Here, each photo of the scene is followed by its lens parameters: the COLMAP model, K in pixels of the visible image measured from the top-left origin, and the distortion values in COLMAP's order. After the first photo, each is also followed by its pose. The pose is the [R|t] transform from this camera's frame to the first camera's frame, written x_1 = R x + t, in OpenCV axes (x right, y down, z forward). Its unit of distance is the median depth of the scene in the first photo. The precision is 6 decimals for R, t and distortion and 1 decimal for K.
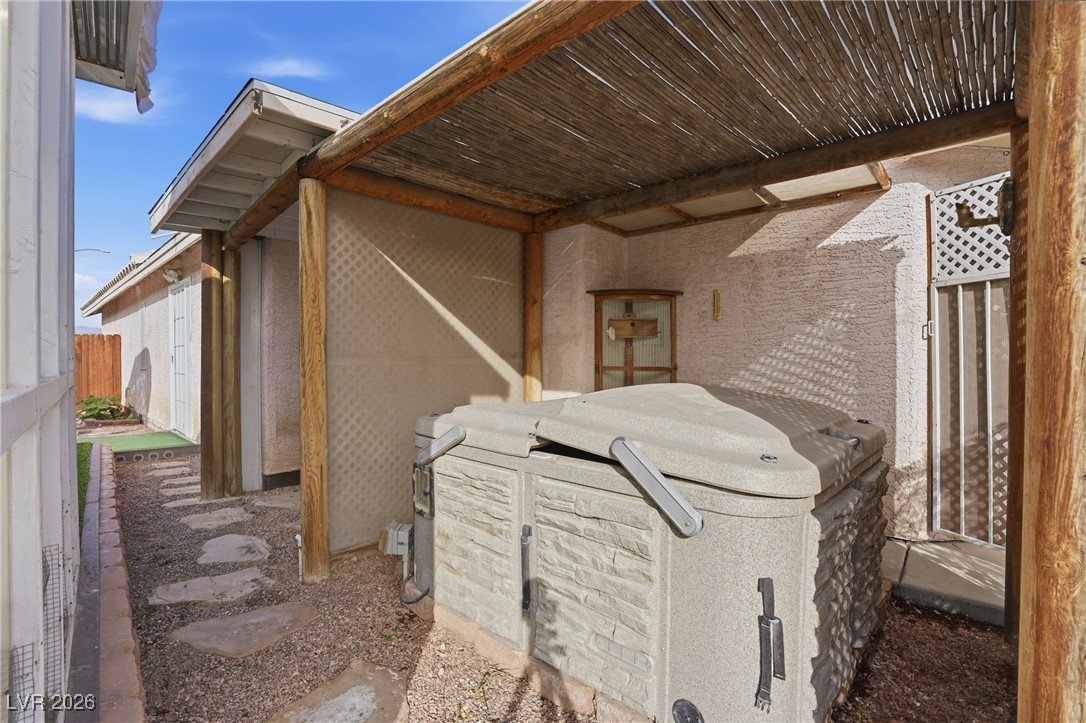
lens RADIAL K [[519.7, 0, 547.5], [0, 519.7, 354.2], [0, 0, 1]] dist [-0.057422, 0.022858]
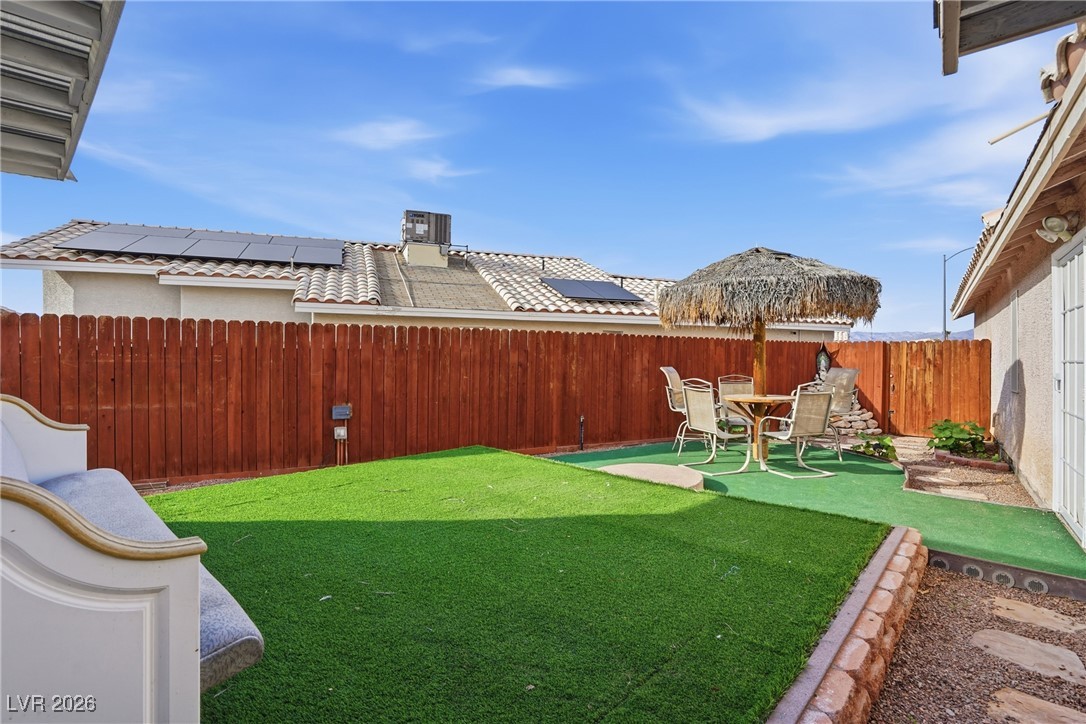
lens RADIAL K [[512.4, 0, 541.3], [0, 512.4, 355.6], [0, 0, 1]] dist [-0.059289, 0.020830]
pose [[0.096885, 0.005591, -0.995280, -0.213599], [-0.006156, 0.999968, 0.005018, -0.017118], [0.995277, 0.005641, 0.096916, 0.315065]]
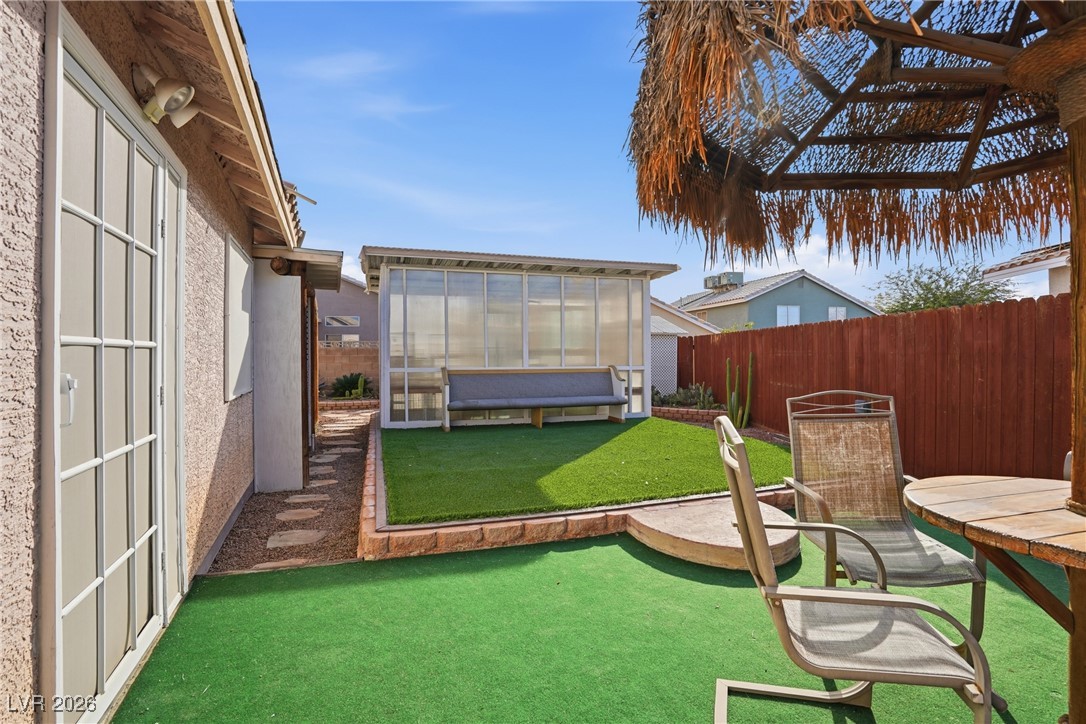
lens RADIAL K [[512.4, 0, 541.3], [0, 512.4, 355.6], [0, 0, 1]] dist [-0.059289, 0.020830]
pose [[-0.915257, 0.004221, 0.402848, -0.779576], [0.004822, 0.999988, 0.000477, -0.005974], [-0.402841, 0.002379, -0.915267, 0.874445]]
